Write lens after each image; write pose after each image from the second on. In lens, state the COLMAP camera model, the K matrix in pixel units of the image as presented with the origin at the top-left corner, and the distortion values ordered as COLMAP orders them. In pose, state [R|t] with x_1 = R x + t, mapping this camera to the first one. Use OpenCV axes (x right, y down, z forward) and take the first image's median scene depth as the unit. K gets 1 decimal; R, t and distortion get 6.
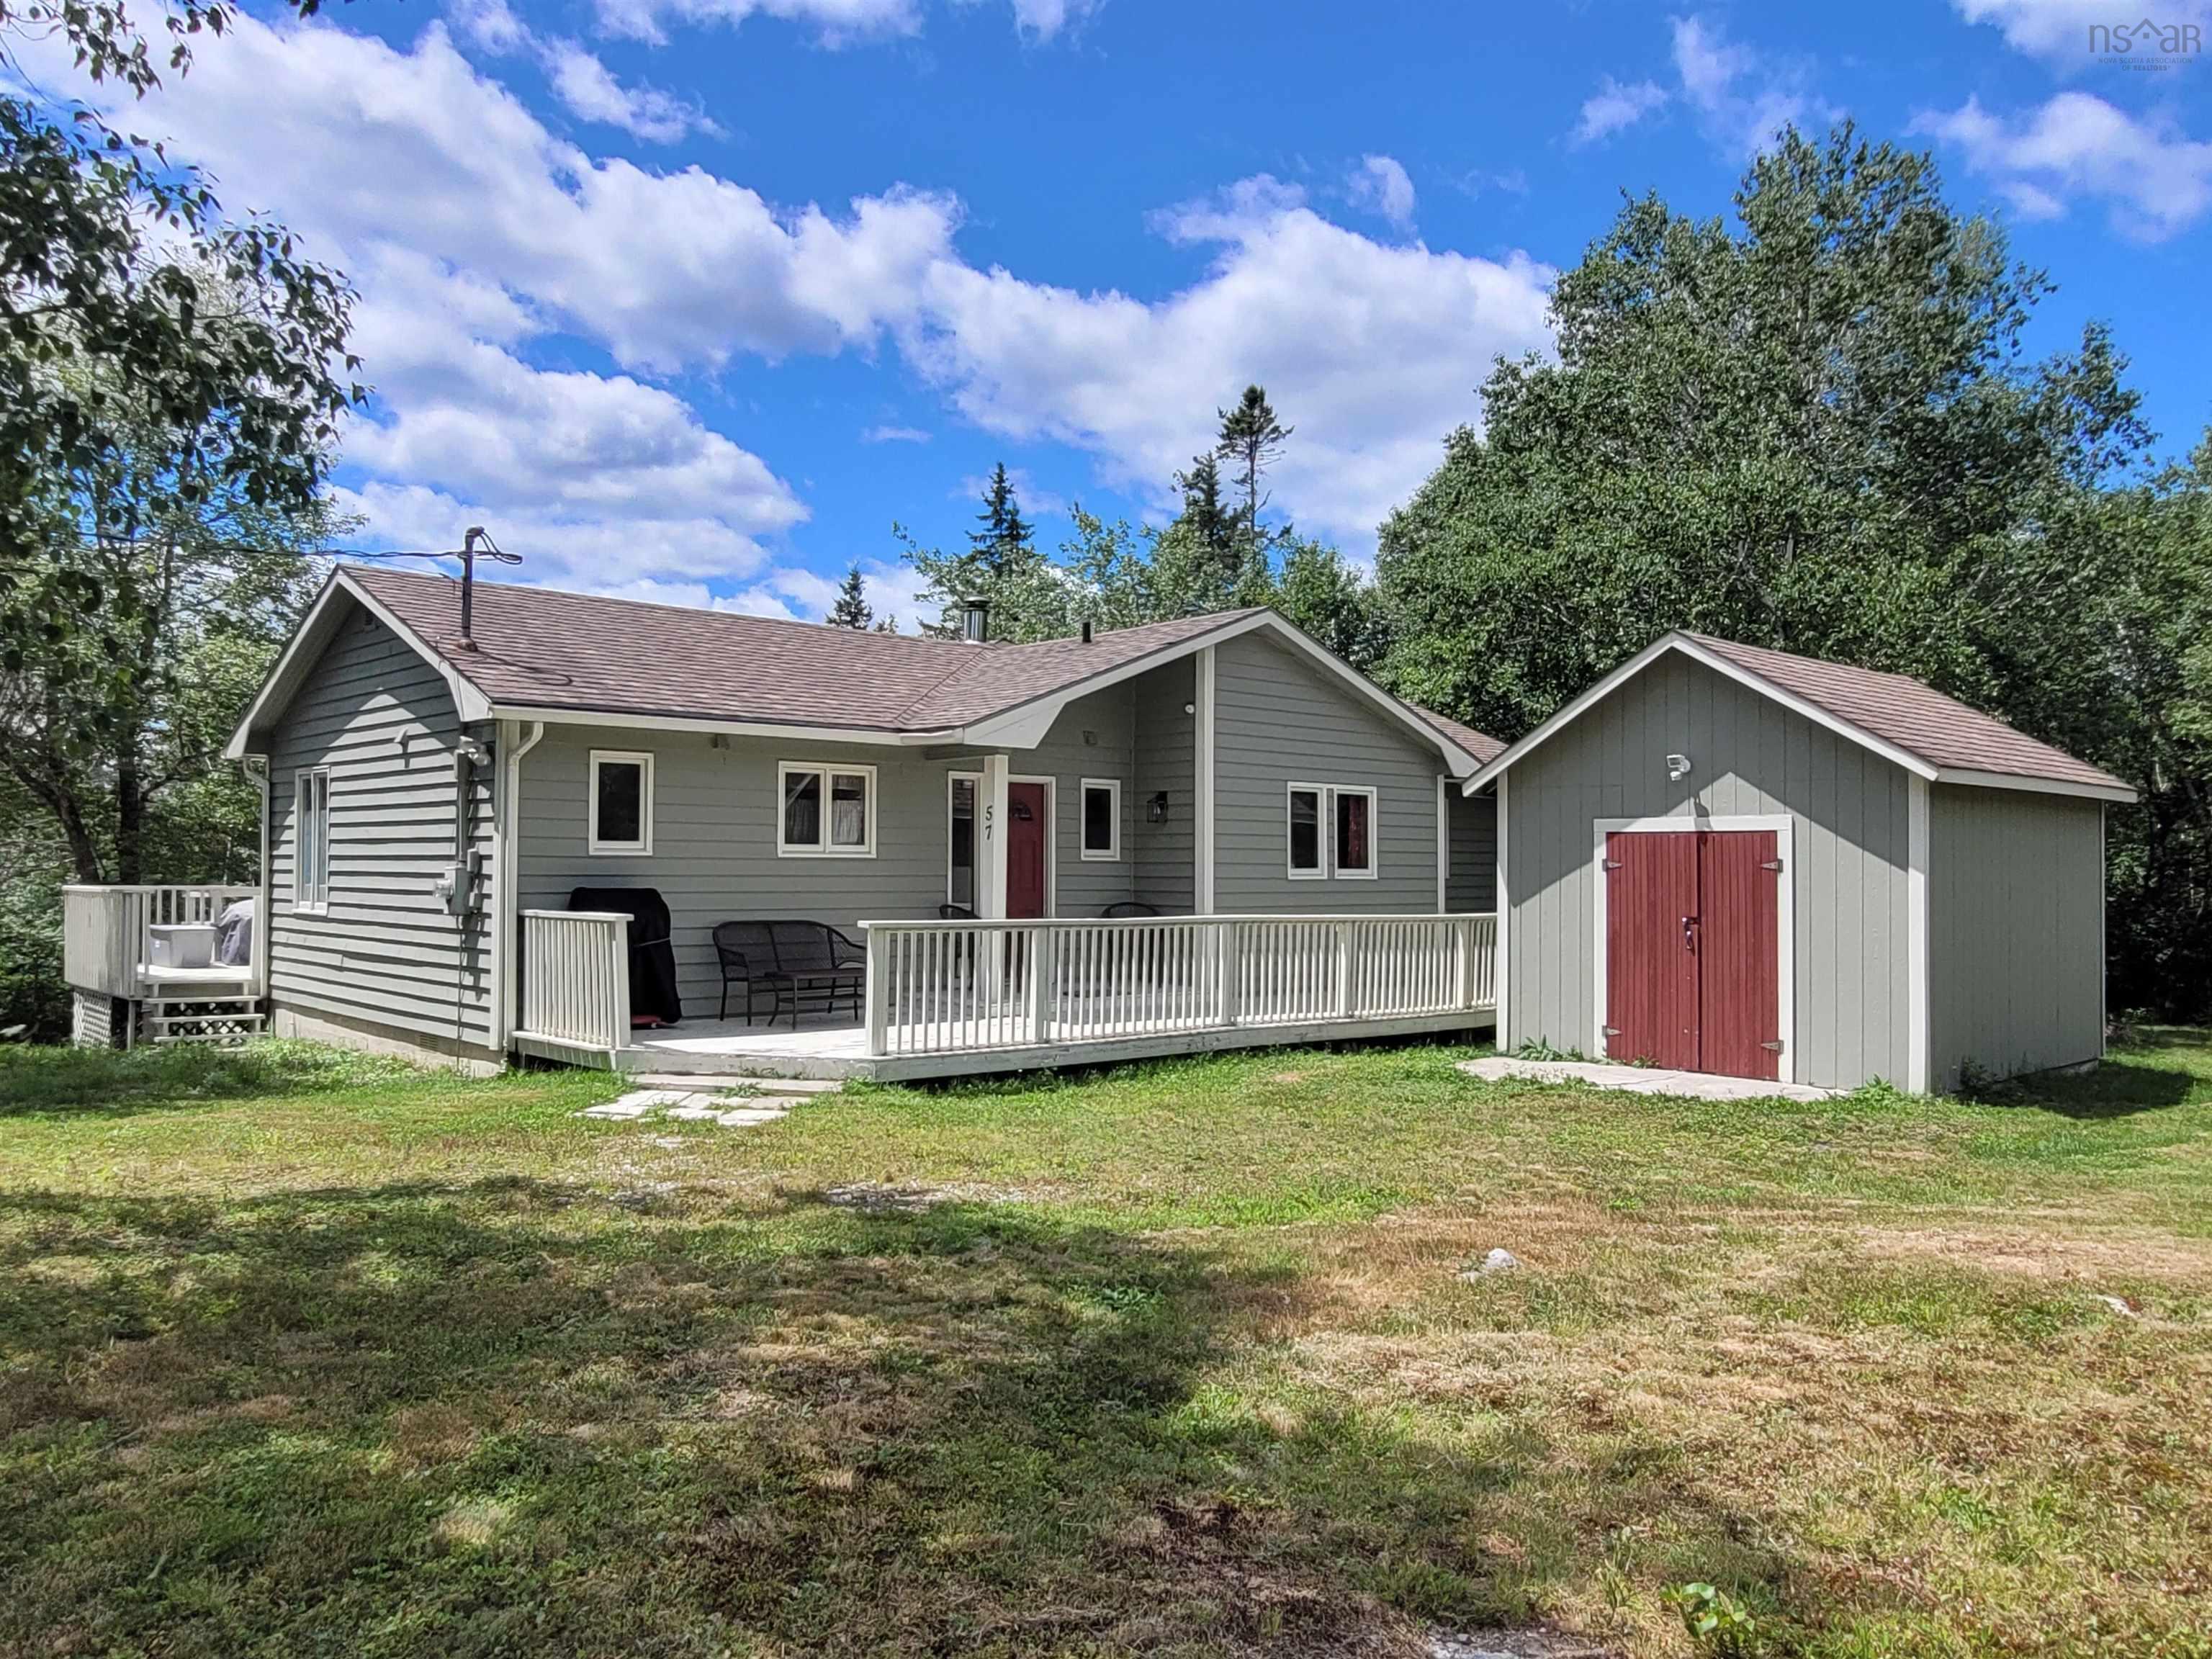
lens RADIAL K [[1614.0, 0, 1106.0], [0, 1614.0, 829.5], [0, 0, 1]] dist [0.014882, -0.001750]
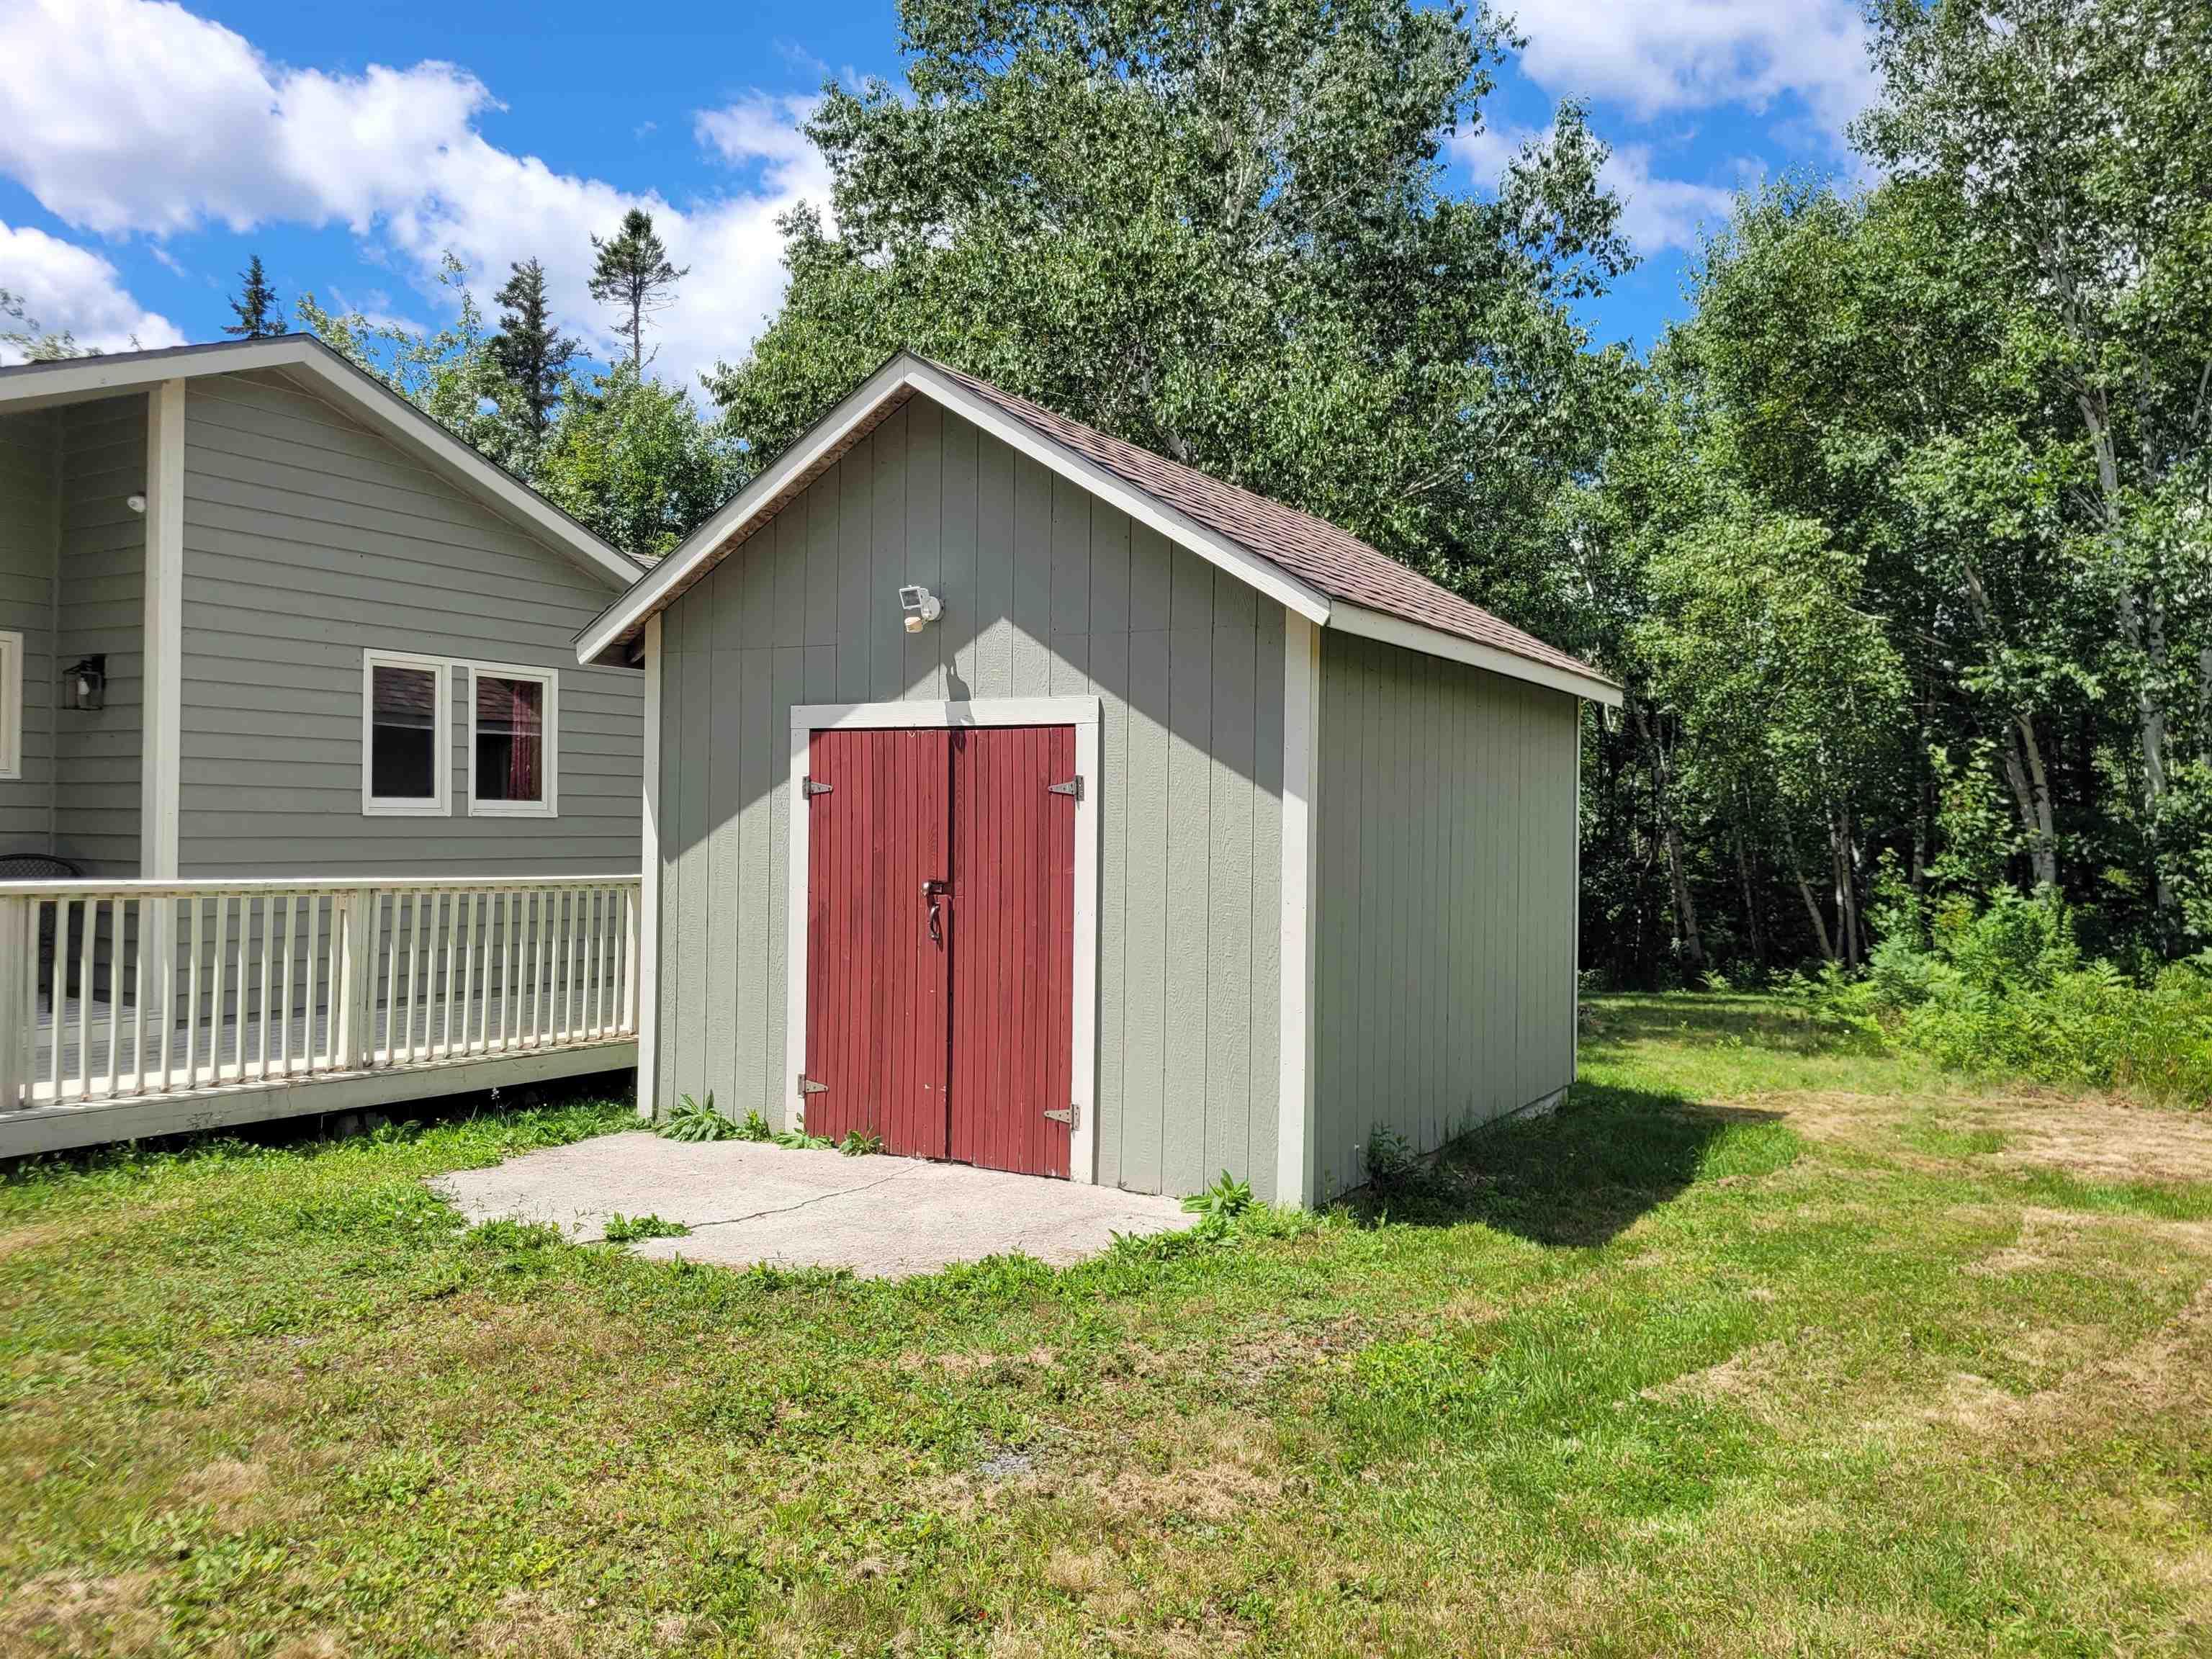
lens RADIAL K [[1654.2, 0, 1106.0], [0, 1654.2, 829.5], [0, 0, 1]] dist [0.028385, -0.002205]
pose [[0.957093, 0.003203, 0.289762, 0.225900], [-0.012304, 0.999486, 0.029594, 0.017034], [-0.289518, -0.031889, 0.956641, 0.395425]]
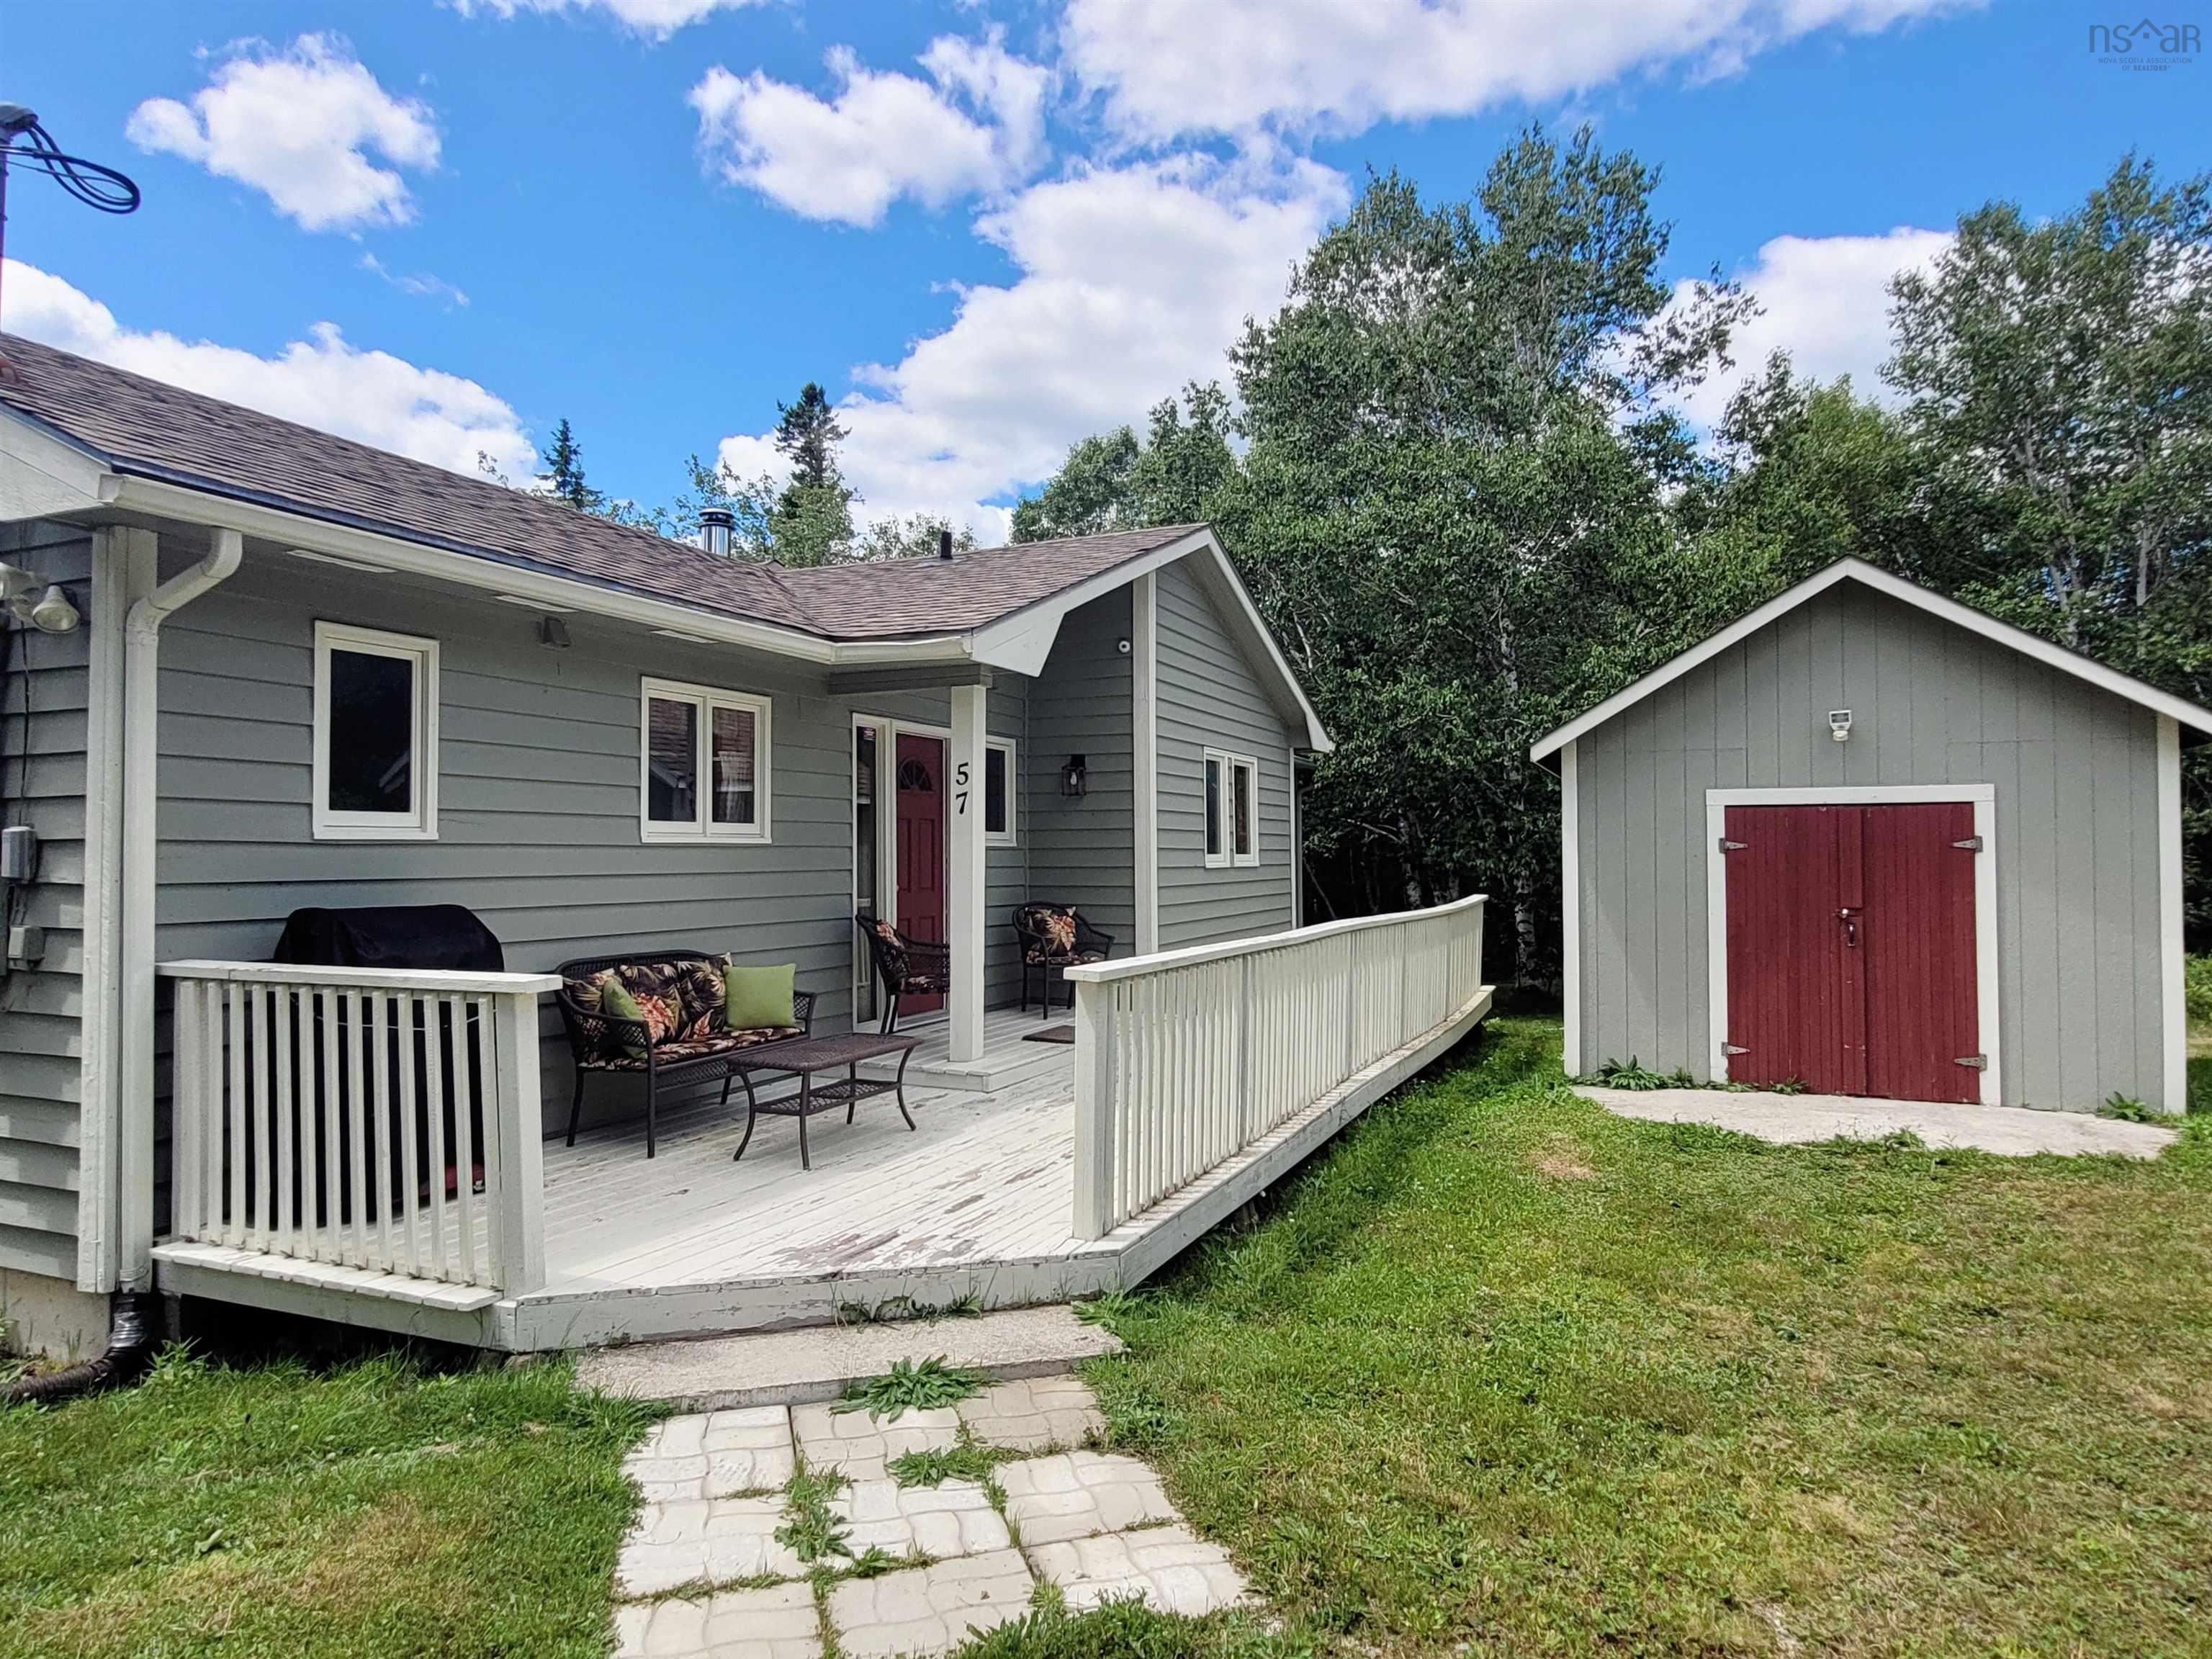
lens RADIAL K [[1323.3, 0, 1106.0], [0, 1323.3, 829.5], [0, 0, 1]] dist [0.004985, 0.001414]
pose [[0.915338, -0.002352, 0.402679, -0.230315], [0.000597, 0.999990, 0.004484, 0.009870], [-0.402685, -0.003864, 0.915330, 0.477746]]
